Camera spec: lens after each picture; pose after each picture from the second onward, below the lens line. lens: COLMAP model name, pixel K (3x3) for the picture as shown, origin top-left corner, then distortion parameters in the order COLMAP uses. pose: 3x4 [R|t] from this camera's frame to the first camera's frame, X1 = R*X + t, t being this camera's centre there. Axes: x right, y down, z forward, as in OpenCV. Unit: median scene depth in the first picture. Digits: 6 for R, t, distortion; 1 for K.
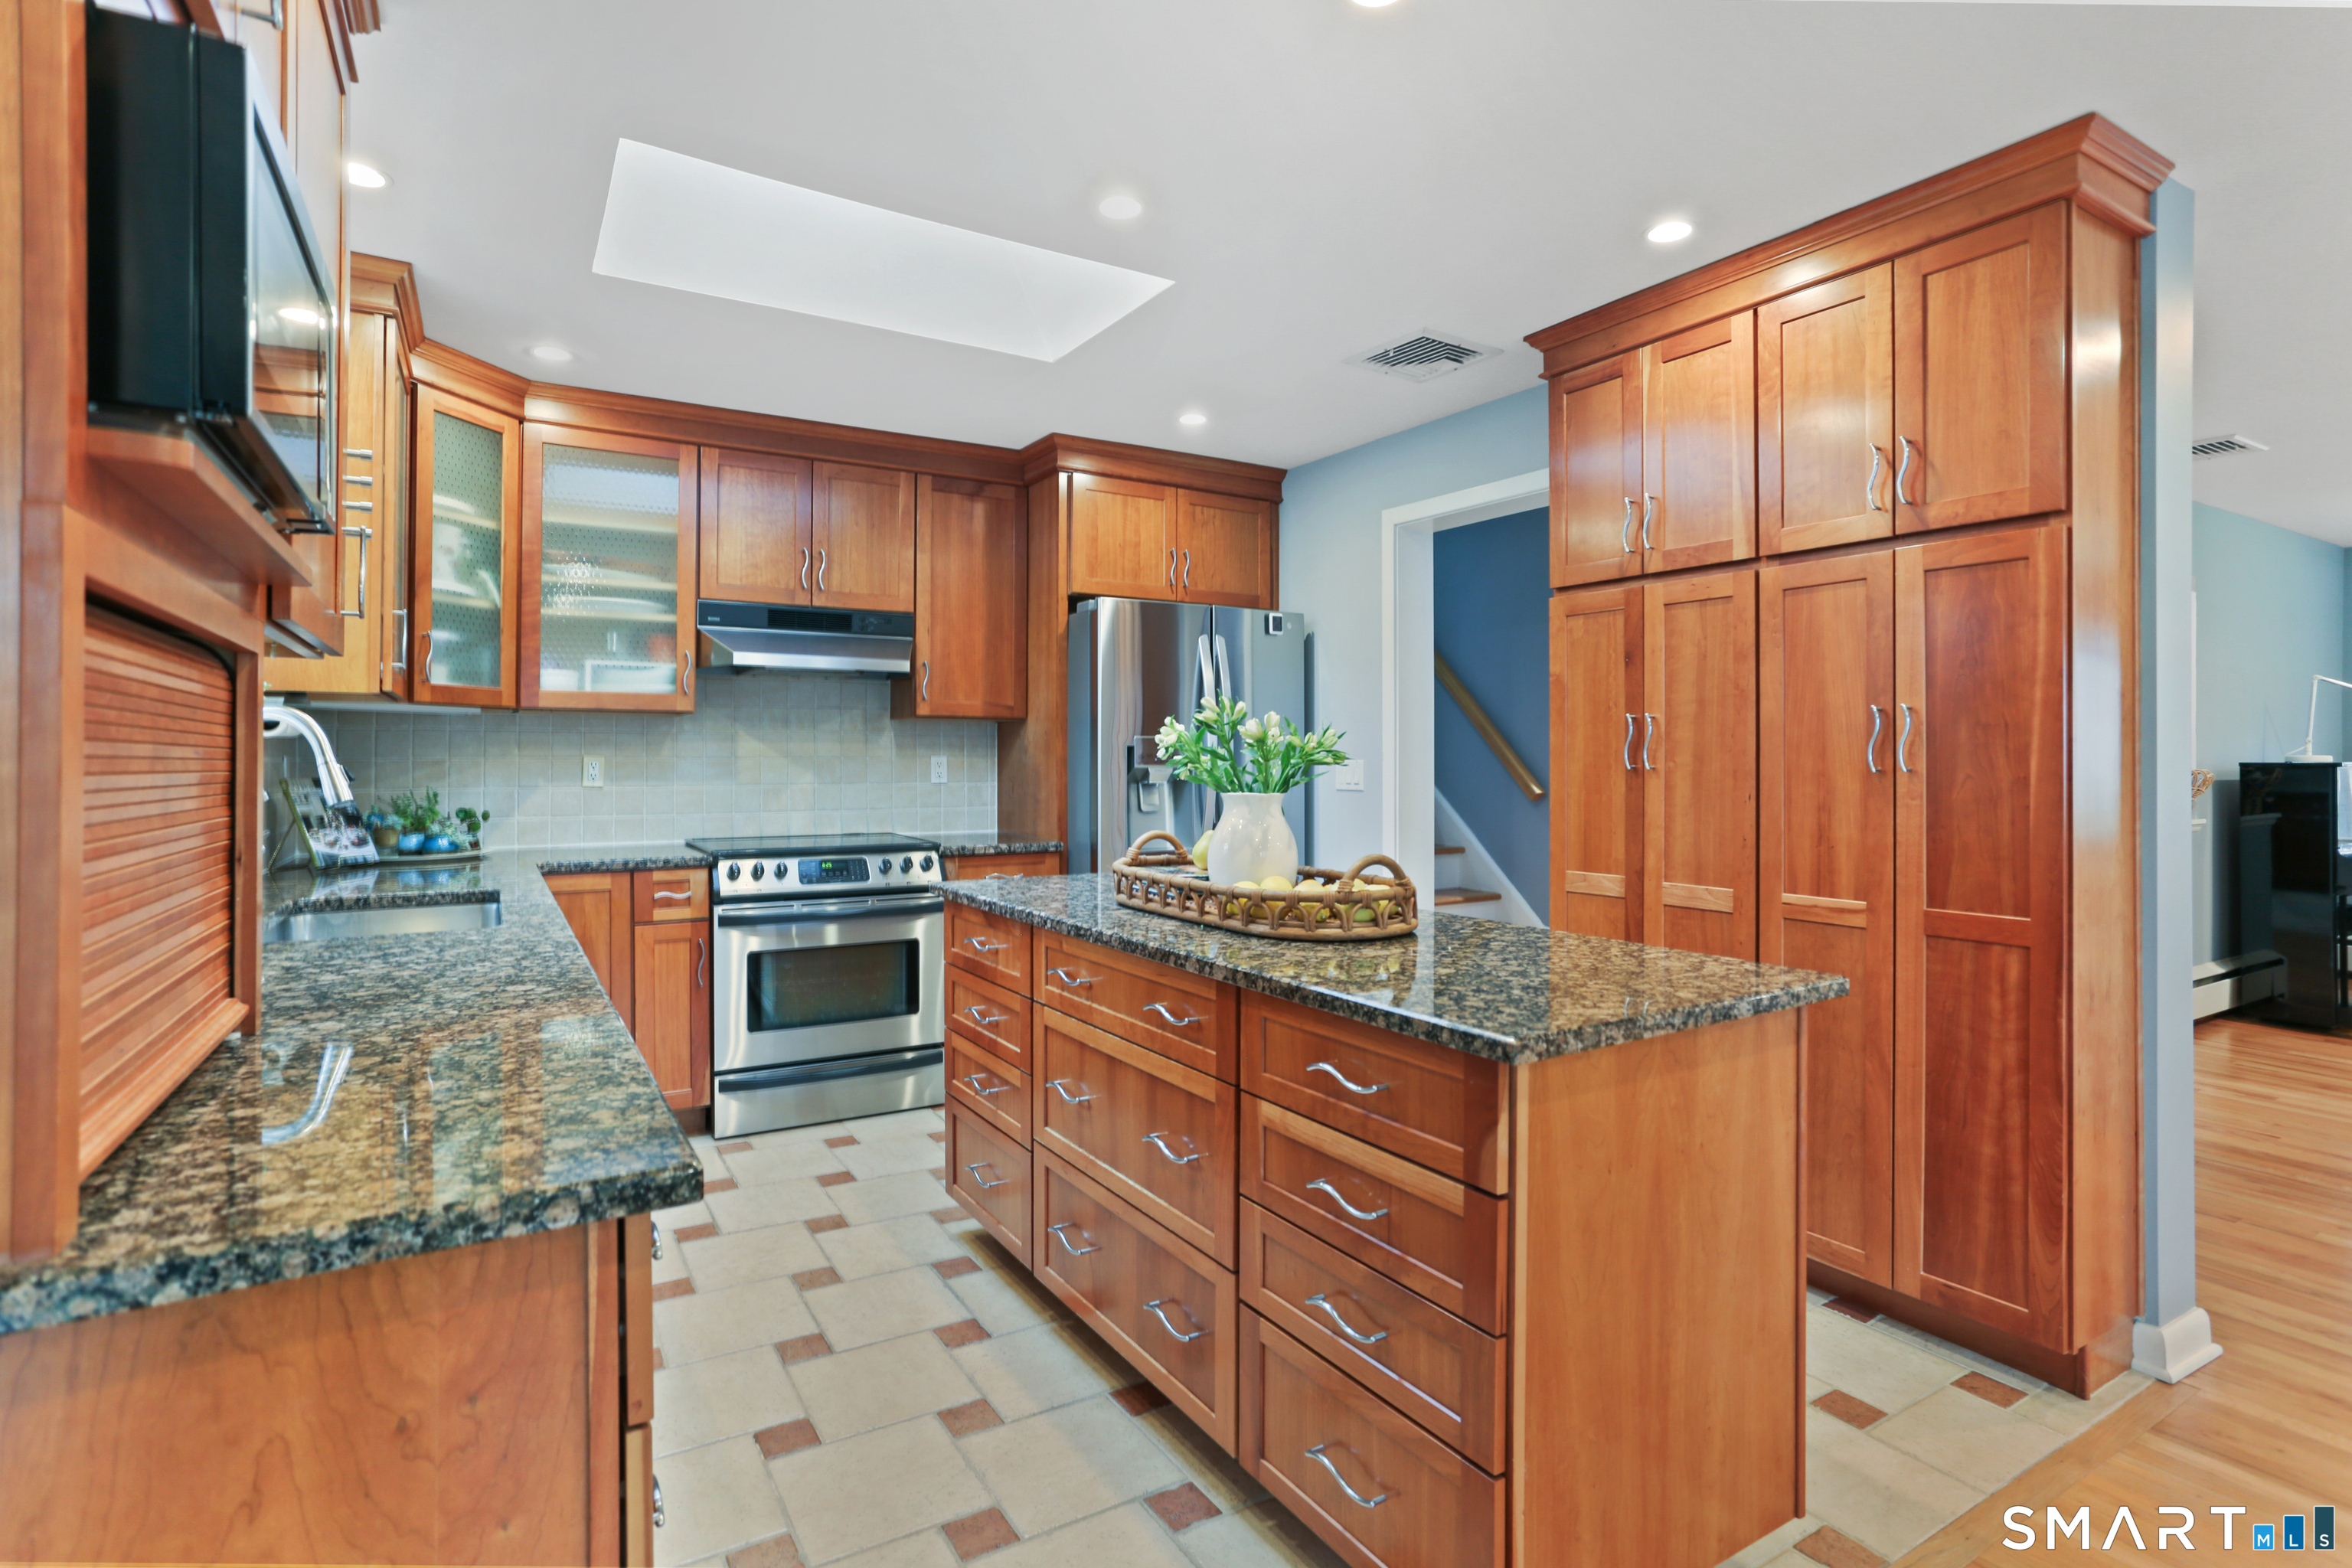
lens RADIAL K [[1139.9, 0, 1160.5], [0, 1139.9, 746.0], [0, 0, 1]] dist [-0.040899, 0.023783]
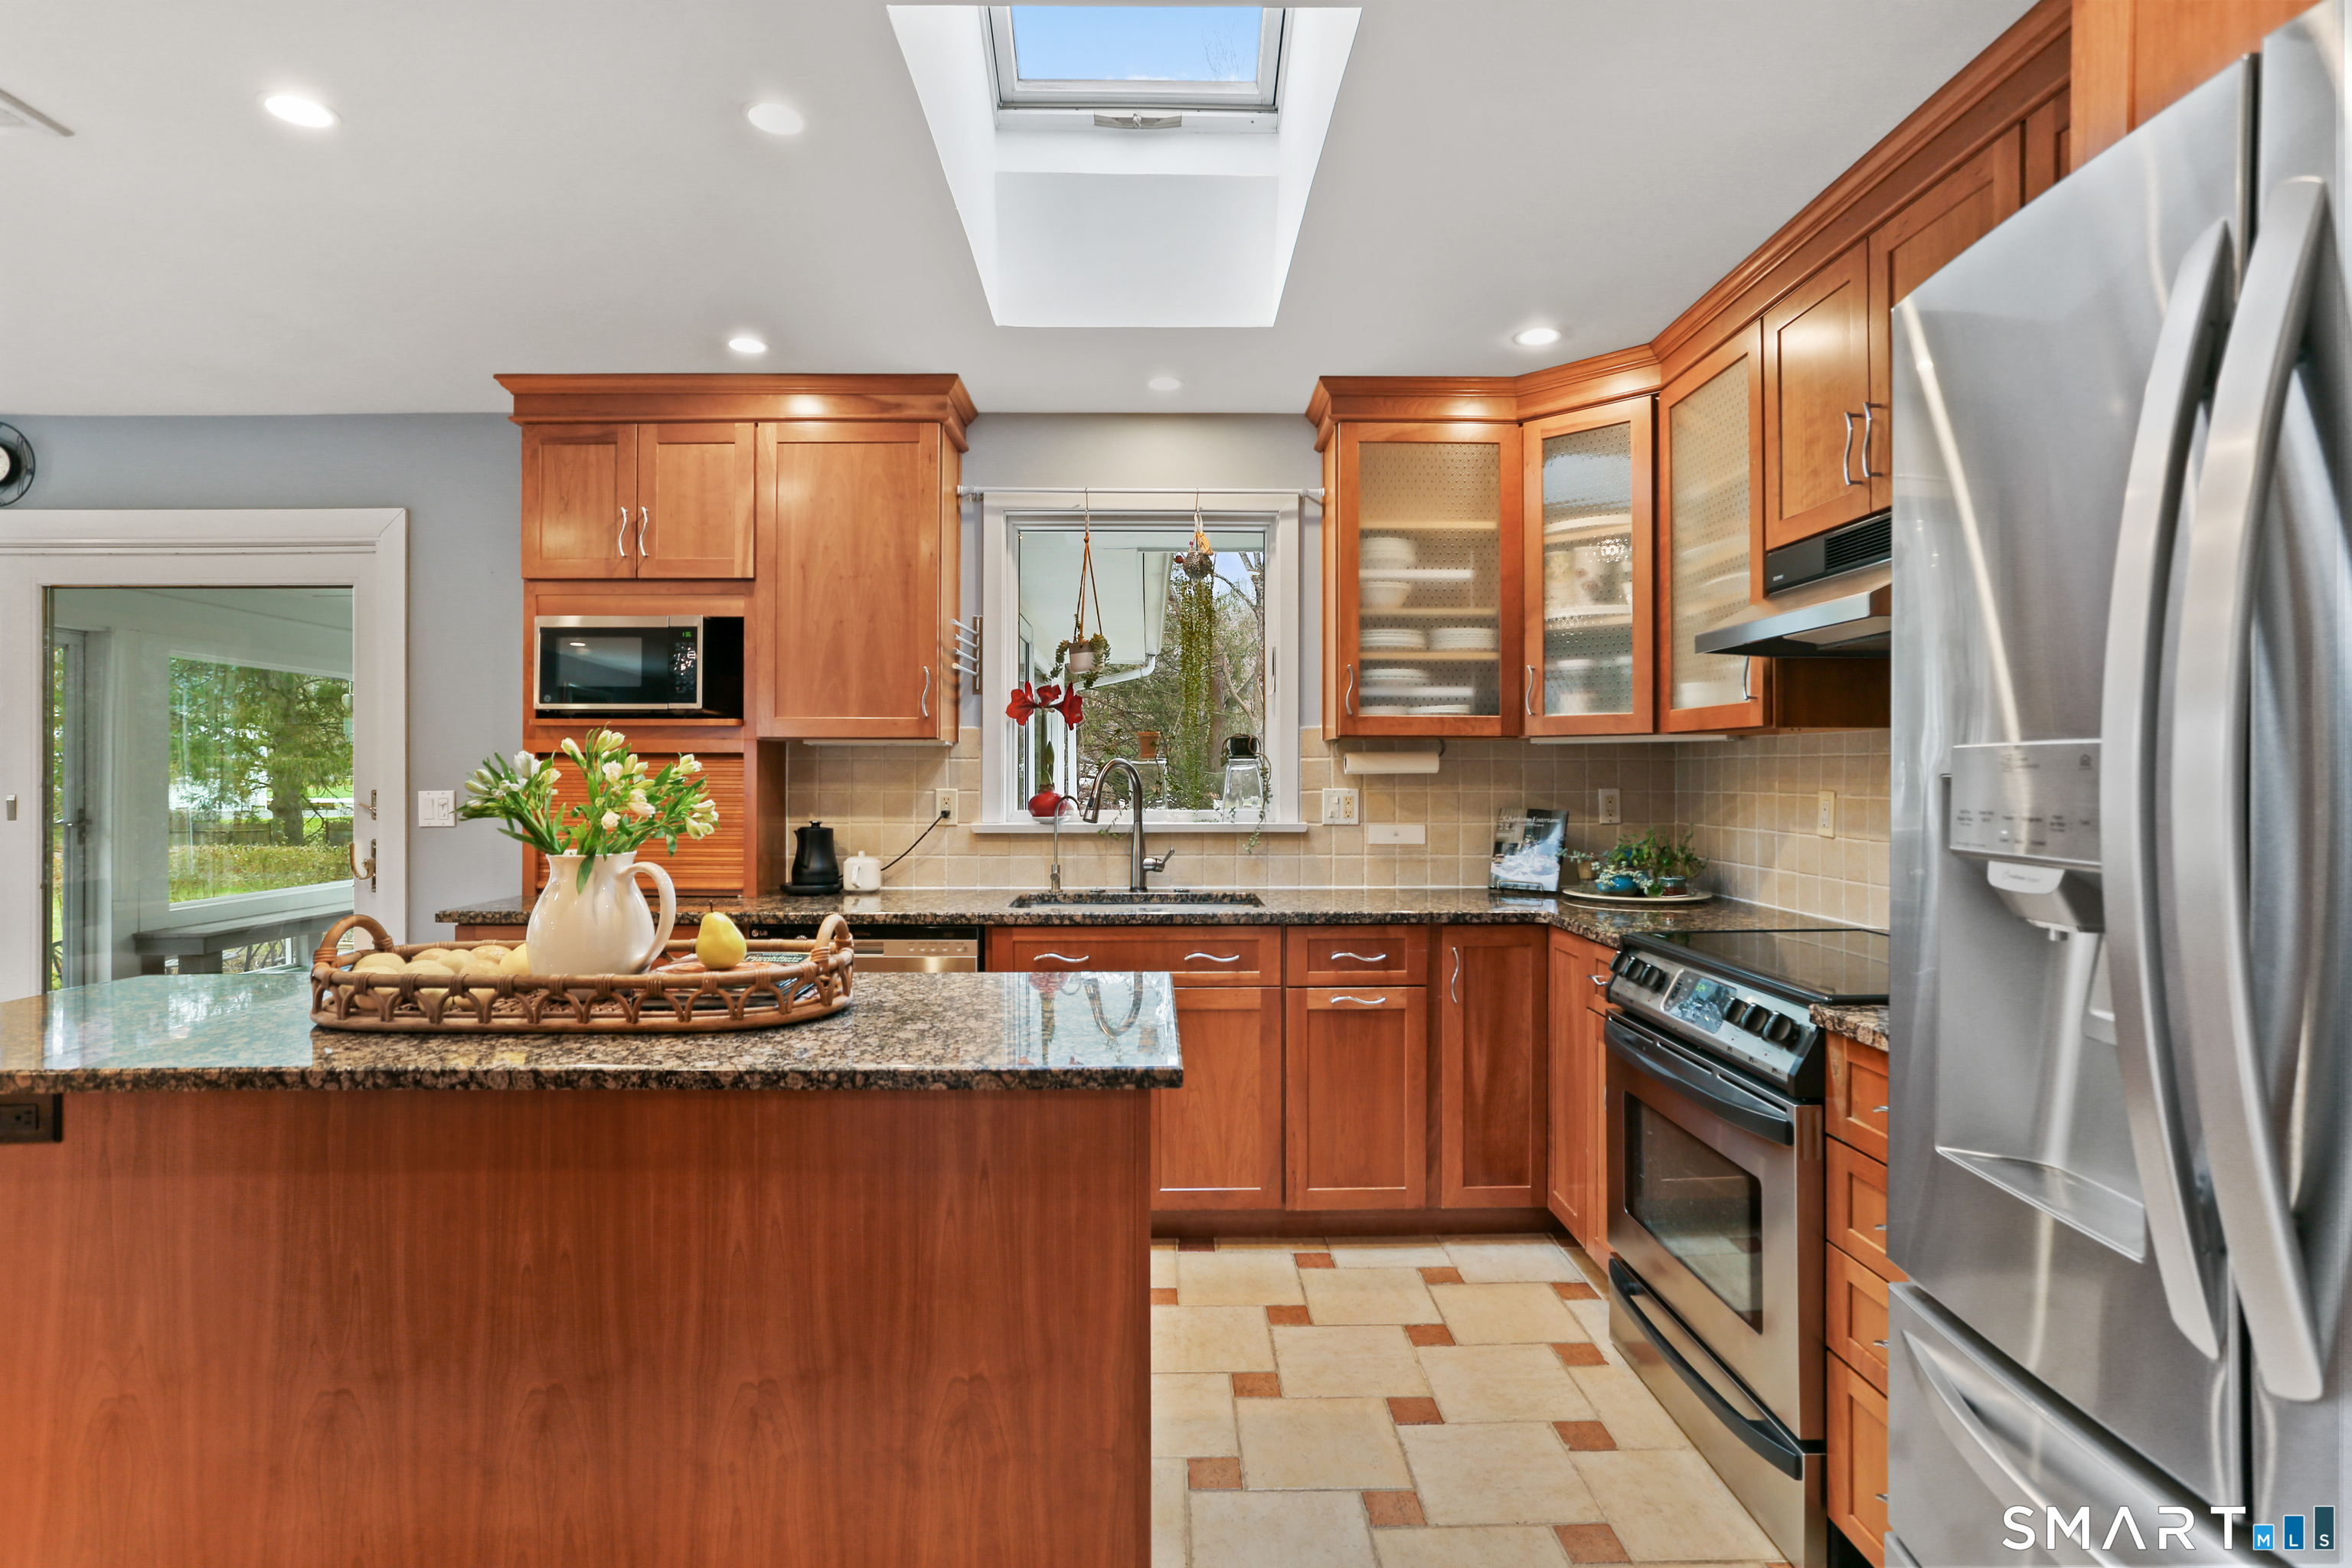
lens RADIAL K [[1139.9, 0, 1177.2], [0, 1139.9, 764.3], [0, 0, 1]] dist [-0.040899, 0.023783]
pose [[-0.497485, -0.003976, -0.867464, 0.312009], [0.009942, 0.999898, -0.010285, -0.005441], [0.867416, -0.013741, -0.497394, 1.011221]]
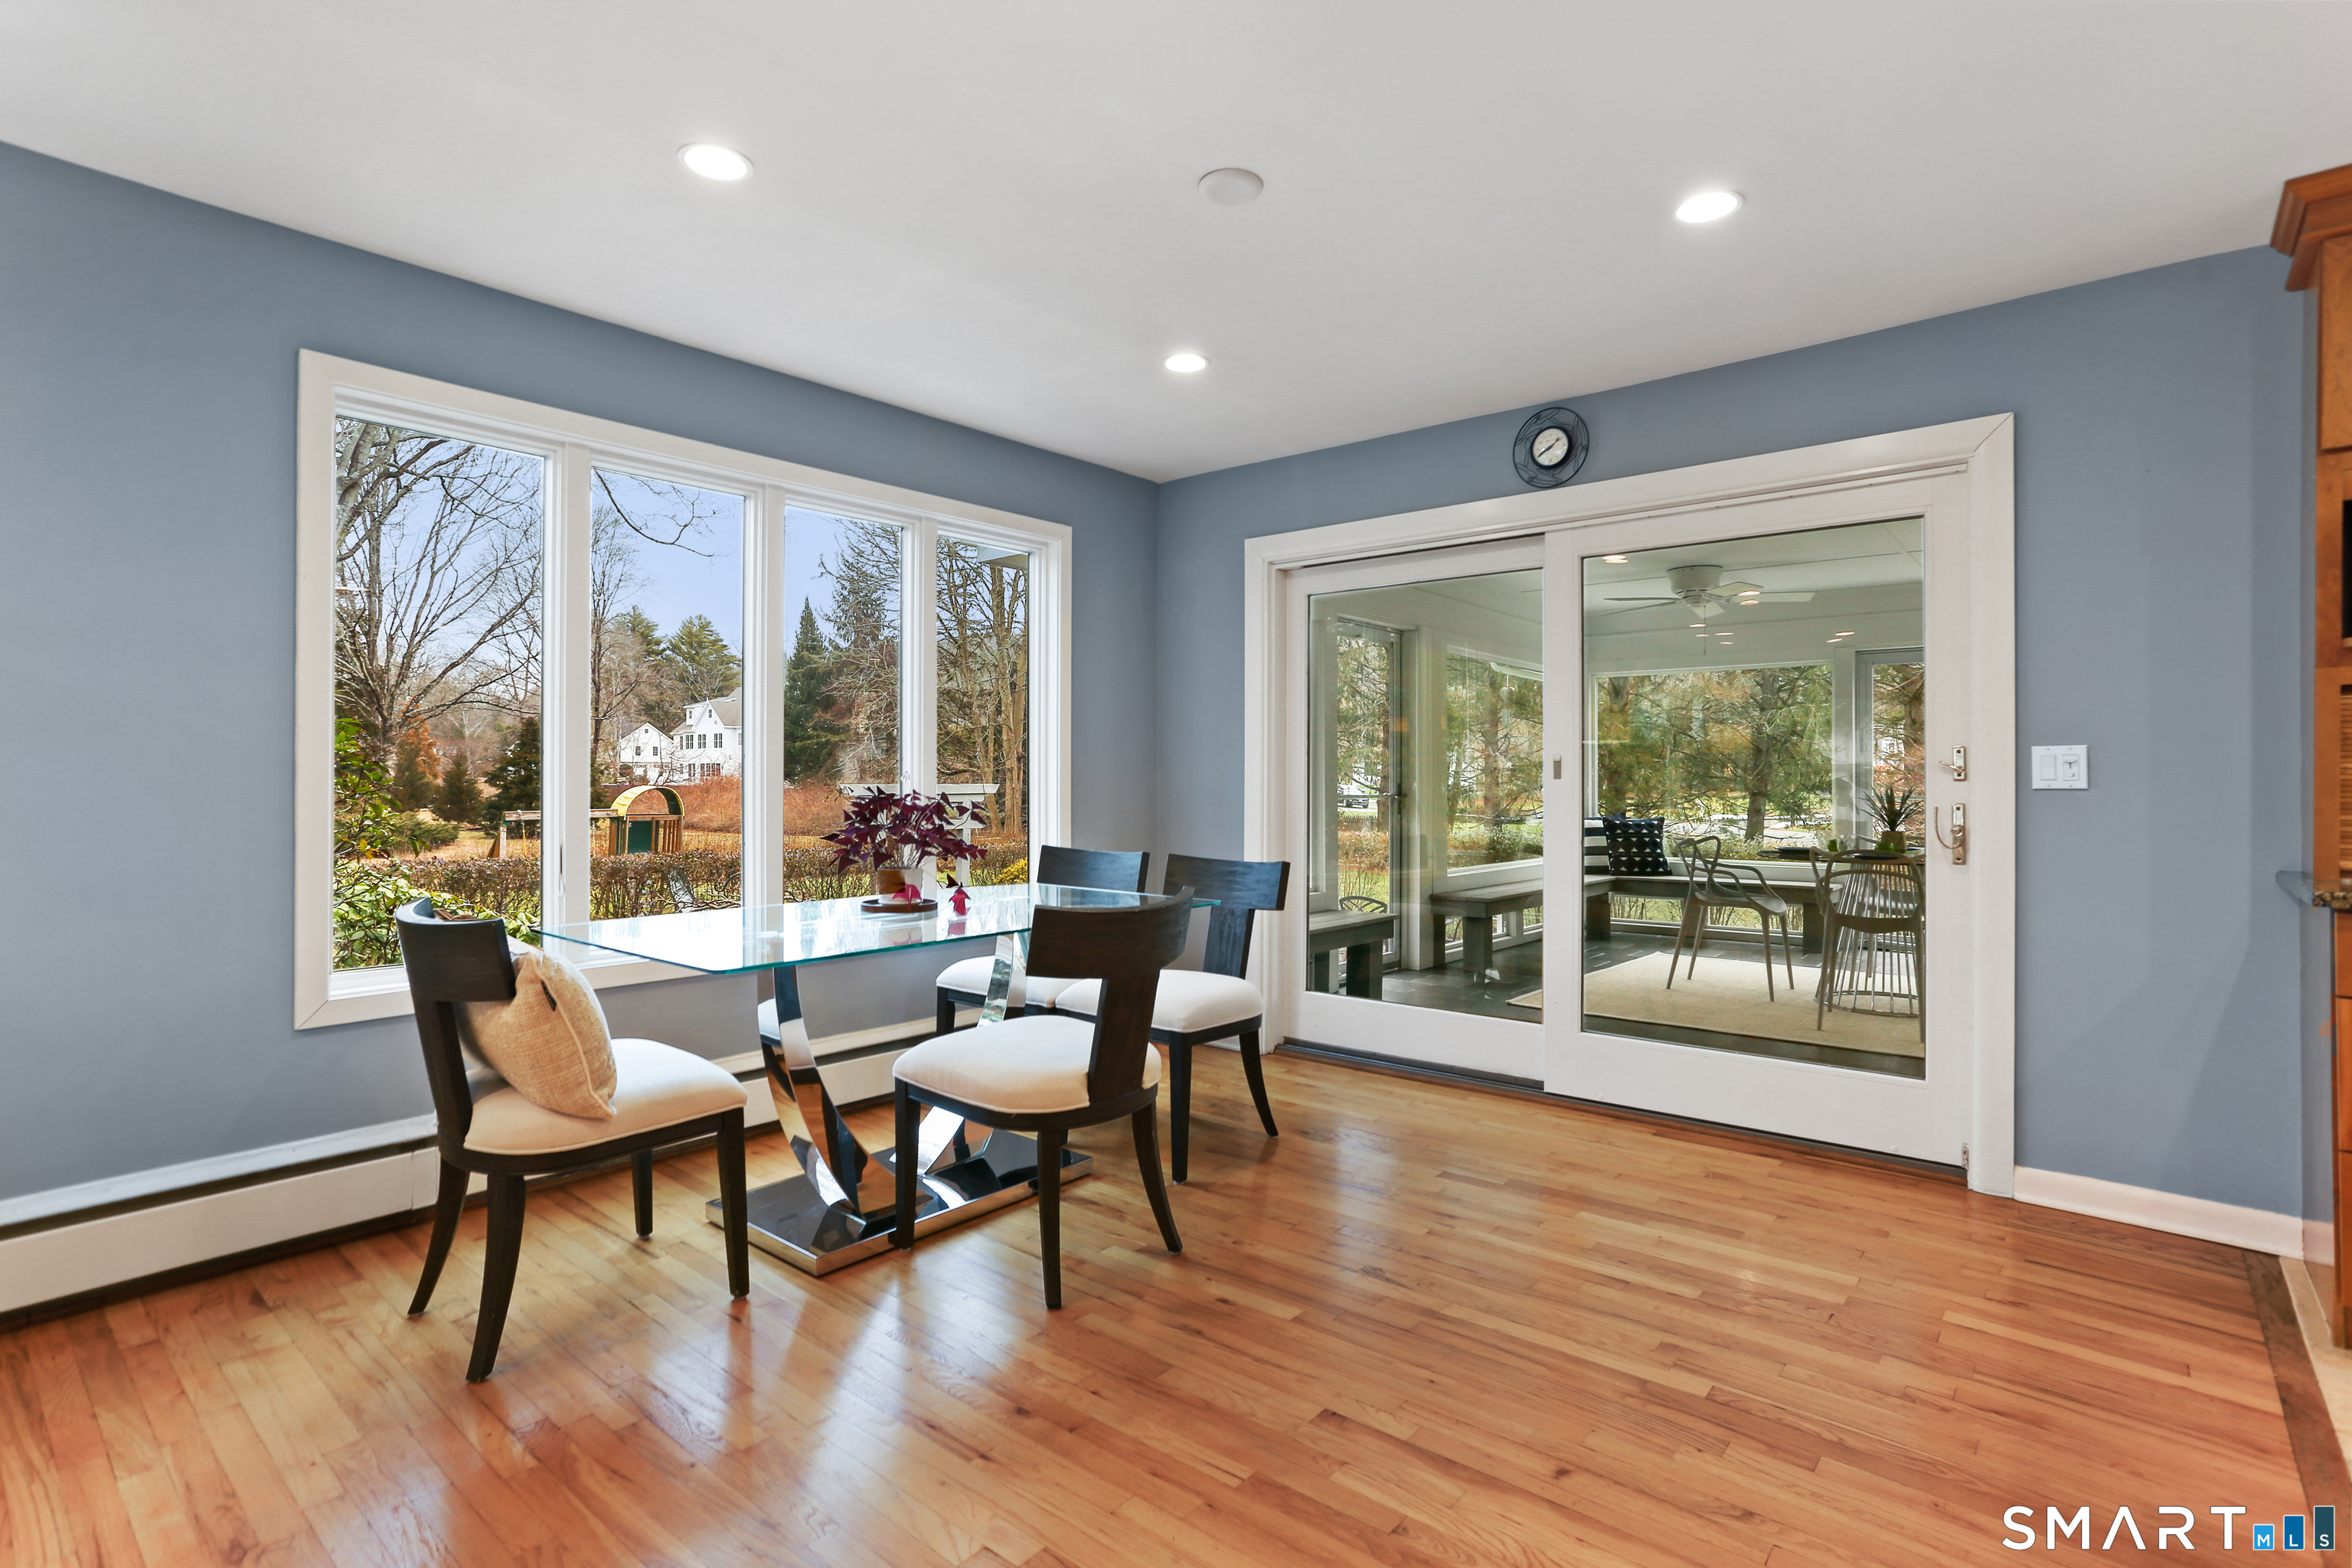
lens RADIAL K [[1139.9, 0, 1177.3], [0, 1139.9, 773.6], [0, 0, 1]] dist [-0.040899, 0.023783]
pose [[-0.947462, -0.005078, -0.319827, 0.622317], [-0.001162, 0.999922, -0.012434, 0.029432], [0.319865, -0.011409, -0.947394, 0.563019]]
